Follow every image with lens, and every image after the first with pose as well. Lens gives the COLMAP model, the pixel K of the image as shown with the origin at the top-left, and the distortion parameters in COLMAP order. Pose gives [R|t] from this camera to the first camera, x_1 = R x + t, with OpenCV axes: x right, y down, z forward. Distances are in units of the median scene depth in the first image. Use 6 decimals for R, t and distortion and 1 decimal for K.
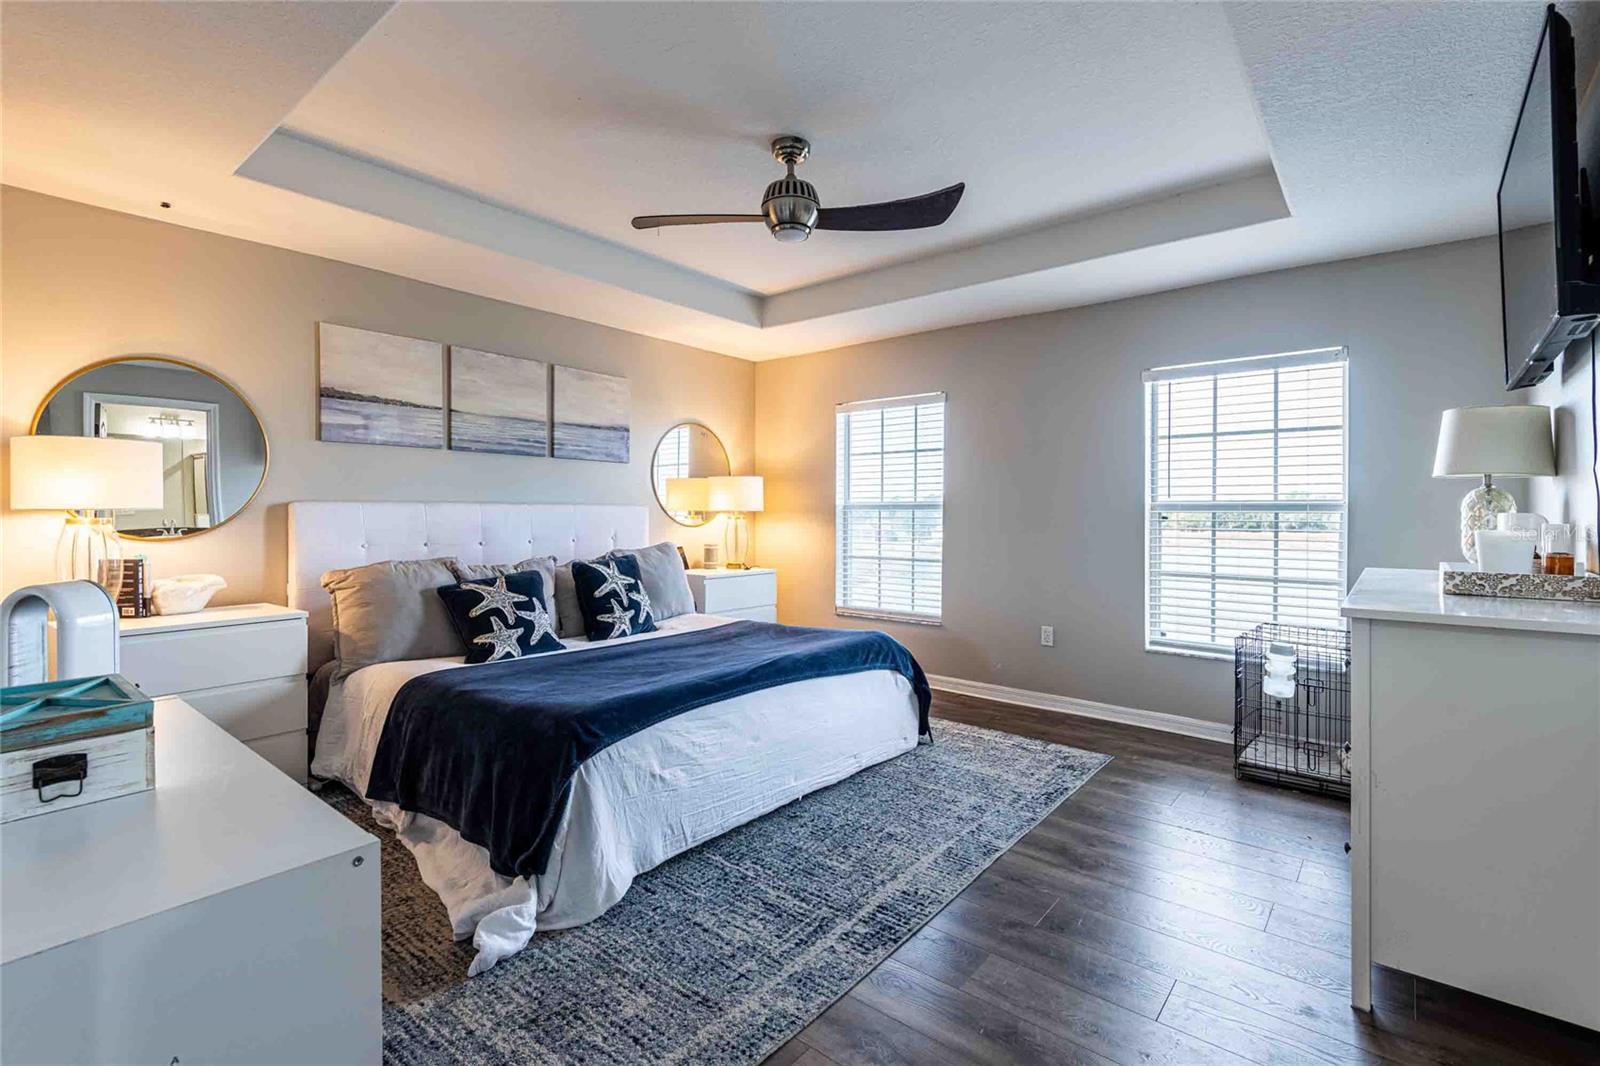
lens RADIAL K [[726.3, 0, 810.3], [0, 726.3, 517.4], [0, 0, 1]] dist [0.018713, -0.013207]
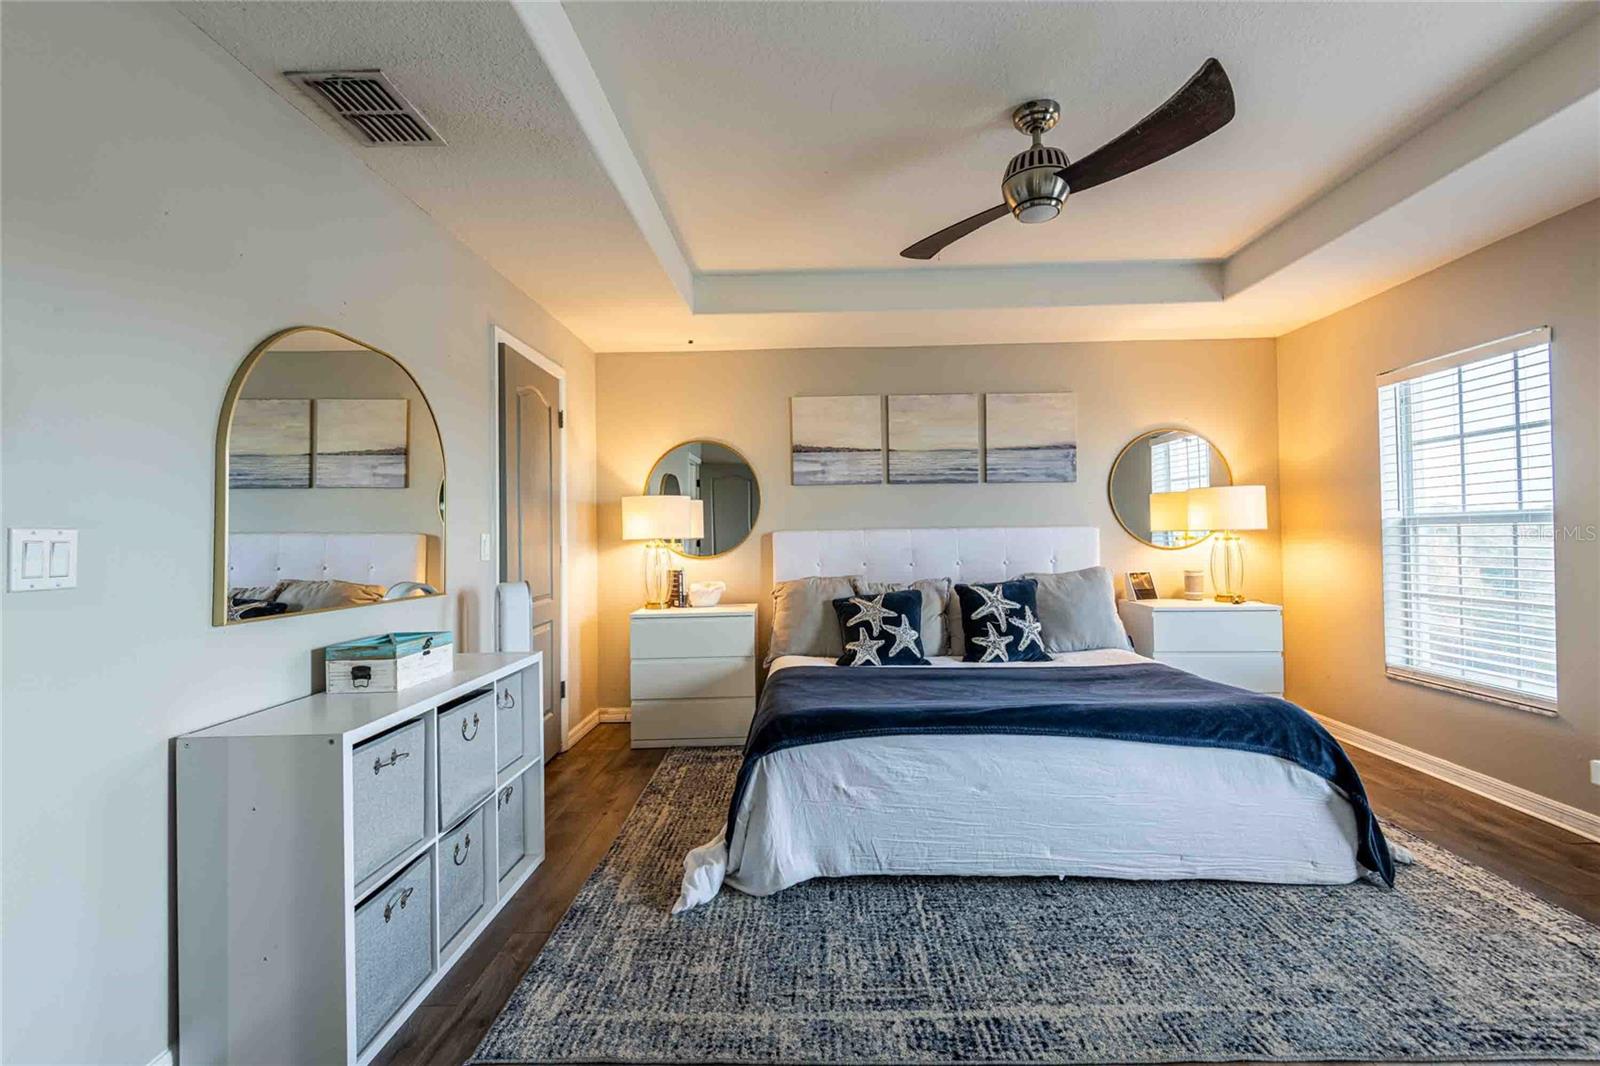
lens RADIAL K [[726.3, 0, 810.7], [0, 726.3, 526.6], [0, 0, 1]] dist [0.018713, -0.013207]
pose [[0.613844, -0.022536, -0.789106, 0.385921], [0.010573, 0.999737, -0.020327, -0.001703], [0.789357, 0.004134, 0.613921, 0.206201]]
